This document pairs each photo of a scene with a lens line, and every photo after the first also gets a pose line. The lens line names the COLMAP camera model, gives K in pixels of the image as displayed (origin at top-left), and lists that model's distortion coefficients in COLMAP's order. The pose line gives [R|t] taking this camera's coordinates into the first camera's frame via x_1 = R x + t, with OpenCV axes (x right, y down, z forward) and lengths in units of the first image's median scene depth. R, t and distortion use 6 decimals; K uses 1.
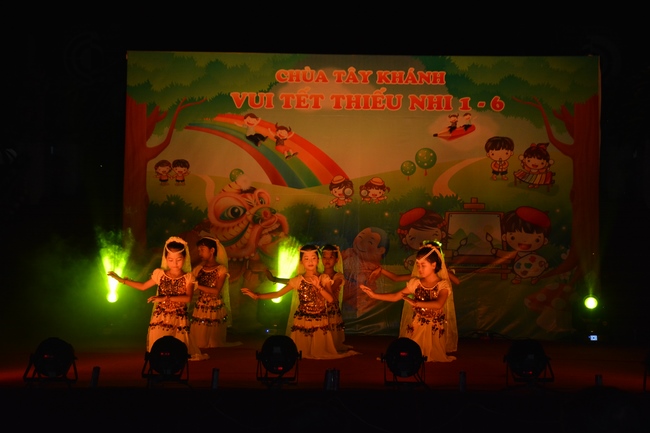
lens RADIAL K [[1026.6, 0, 325.8], [0, 1026.6, 221.7], [0, 0, 1]] dist [0.259936, 0.000000]
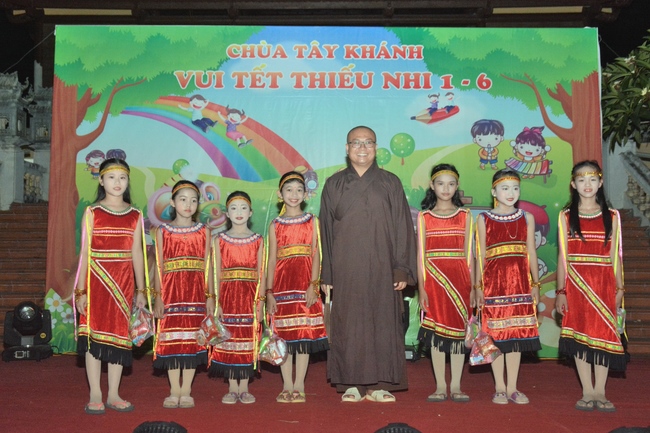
lens RADIAL K [[725.7, 0, 314.4], [0, 725.7, 219.1], [0, 0, 1]] dist [0.035464, 0.000000]
pose [[0.999939, -0.008660, 0.006827, 0.019430], [0.008761, 0.999850, -0.014934, 0.008225], [-0.006697, 0.014993, 0.999865, 0.398292]]
